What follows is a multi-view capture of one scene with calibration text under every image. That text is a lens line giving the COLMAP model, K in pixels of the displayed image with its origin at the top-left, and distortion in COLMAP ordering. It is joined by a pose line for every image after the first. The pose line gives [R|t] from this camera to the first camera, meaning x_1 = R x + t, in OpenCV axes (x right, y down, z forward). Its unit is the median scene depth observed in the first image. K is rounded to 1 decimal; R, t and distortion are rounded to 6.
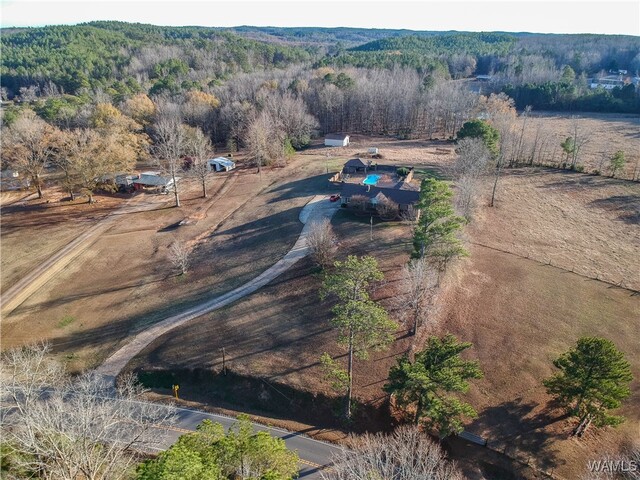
lens RADIAL K [[470.0, 0, 328.7], [0, 470.0, 240.5], [0, 0, 1]] dist [0.070299, -0.144804]
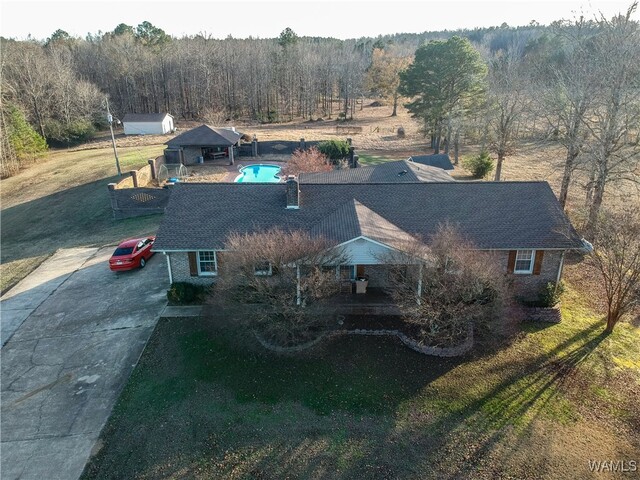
lens RADIAL K [[470.0, 0, 328.7], [0, 470.0, 240.5], [0, 0, 1]] dist [0.070299, -0.144804]
pose [[0.935449, -0.135459, 0.326475, 0.024991], [0.149692, 0.988555, -0.018748, -0.075309], [-0.320199, 0.066409, 0.945020, 0.724762]]
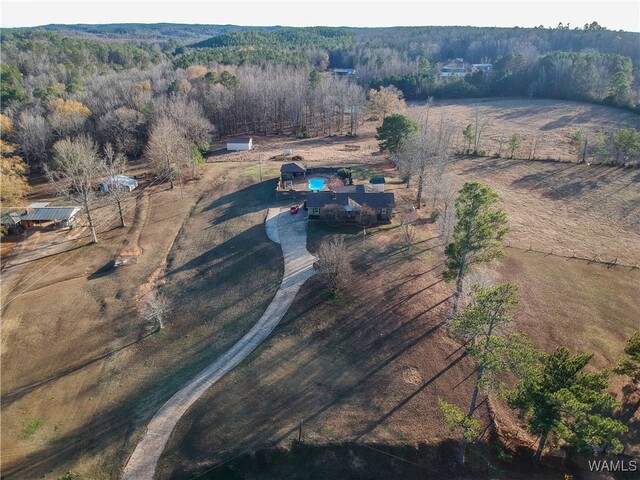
lens RADIAL K [[470.0, 0, 328.7], [0, 470.0, 240.5], [0, 0, 1]] dist [0.070299, -0.144804]
pose [[0.942802, -0.141073, 0.302030, -0.197674], [0.138648, 0.989900, 0.029569, -0.046958], [-0.303151, 0.013998, 0.952840, 0.114196]]
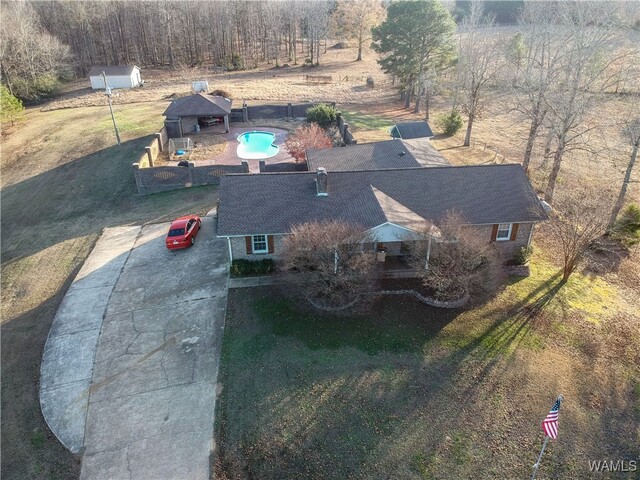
lens RADIAL K [[470.0, 0, 328.7], [0, 470.0, 240.5], [0, 0, 1]] dist [0.070299, -0.144804]
pose [[0.897670, -0.216673, 0.383720, -0.016201], [0.182469, 0.975375, 0.123892, -0.099747], [-0.401115, -0.041197, 0.915101, 0.692000]]
